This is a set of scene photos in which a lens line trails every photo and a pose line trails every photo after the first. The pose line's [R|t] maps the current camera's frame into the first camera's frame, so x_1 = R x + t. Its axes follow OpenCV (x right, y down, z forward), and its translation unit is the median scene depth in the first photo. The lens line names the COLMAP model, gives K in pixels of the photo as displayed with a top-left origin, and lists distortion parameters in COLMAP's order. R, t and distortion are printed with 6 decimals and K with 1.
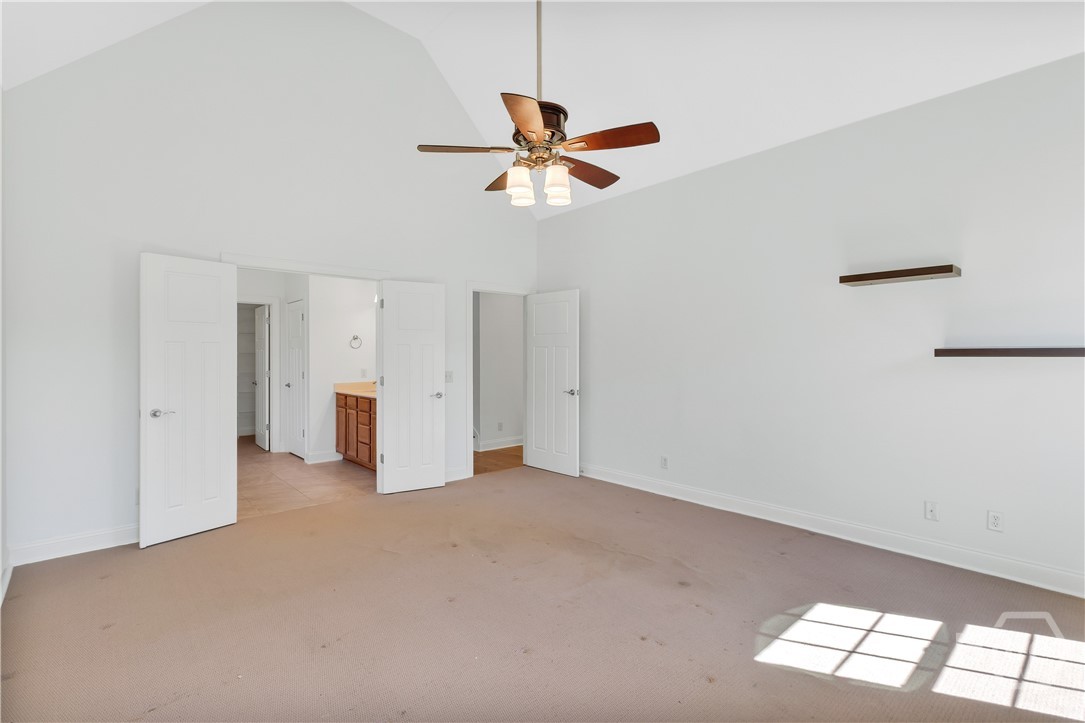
lens RADIAL K [[501.4, 0, 538.4], [0, 501.4, 350.1], [0, 0, 1]] dist [0.000326, 0.000436]
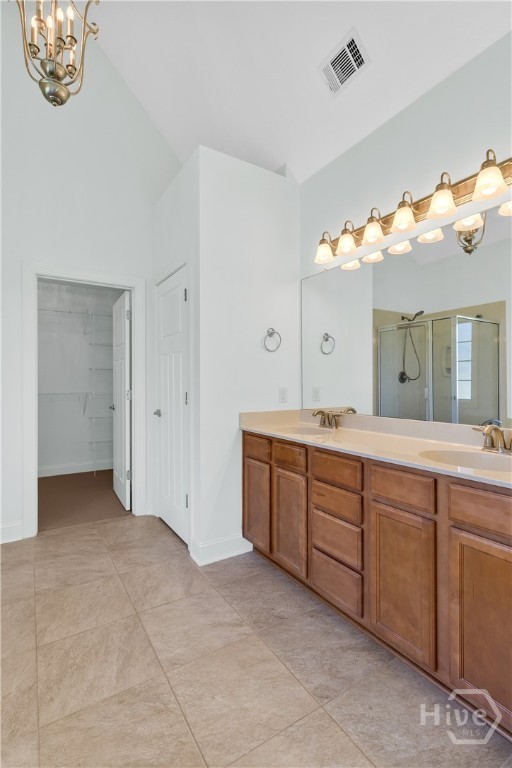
lens RADIAL K [[353.9, 0, 247.5], [0, 353.9, 383.0], [0, 0, 1]] dist [0.000016, -0.000103]
pose [[0.985004, 0.002743, -0.172512, -0.335011], [-0.001370, 0.999966, 0.008074, 0.030315], [0.172528, -0.007717, 0.984974, 0.624486]]
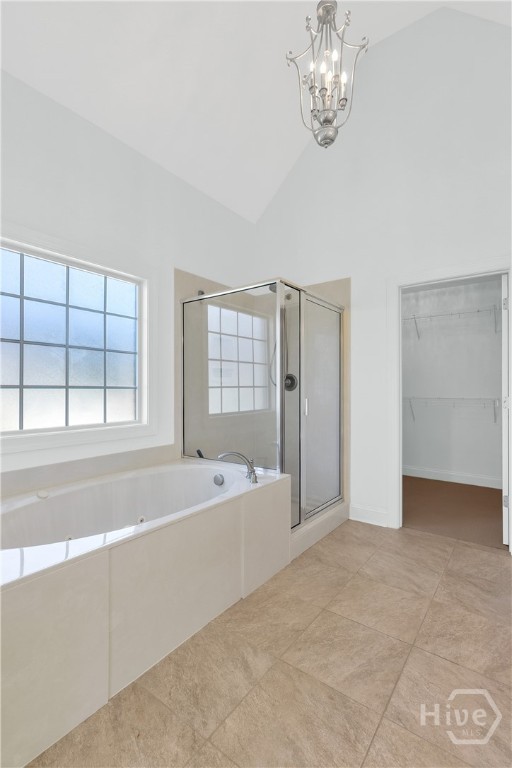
lens RADIAL K [[353.1, 0, 253.2], [0, 353.1, 387.6], [0, 0, 1]] dist [0.002262, 0.000744]
pose [[0.198572, 0.004554, -0.980076, -0.243329], [0.004467, 0.999975, 0.005551, 0.030850], [0.980076, -0.005480, 0.198547, 0.728653]]
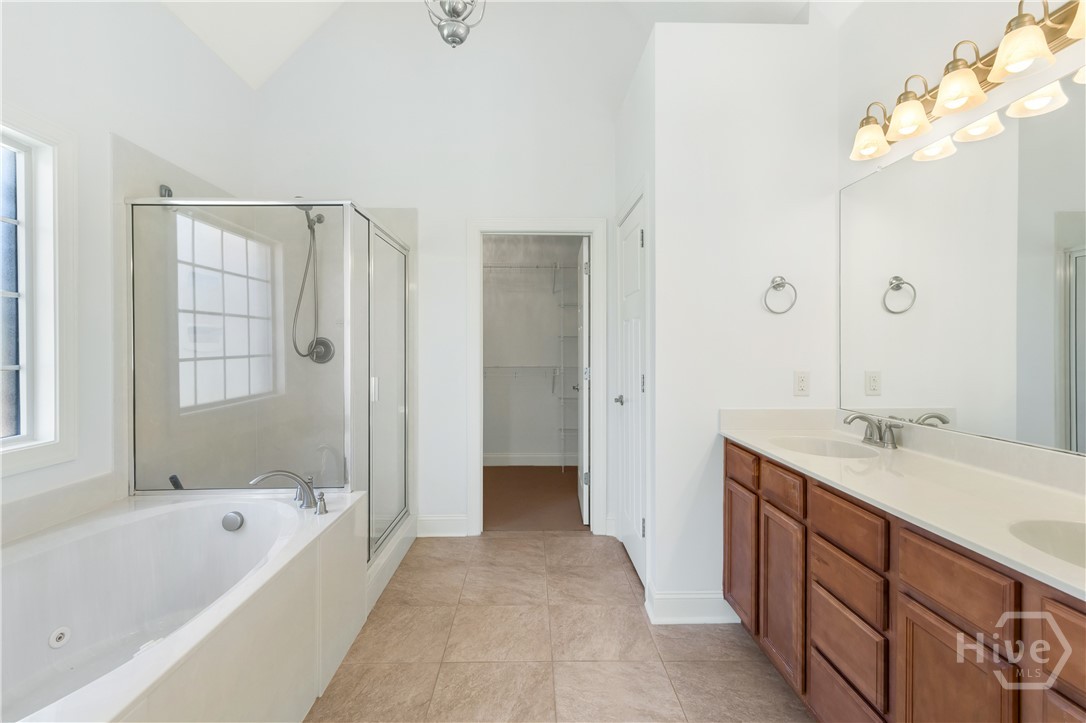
lens RADIAL K [[500.1, 0, 539.2], [0, 500.1, 350.7], [0, 0, 1]] dist [0.000261, -0.000153]
pose [[0.760819, 0.009375, -0.648897, -0.274247], [0.000023, 0.999895, 0.014473, 0.018460], [0.648965, -0.011026, 0.760739, 0.646640]]
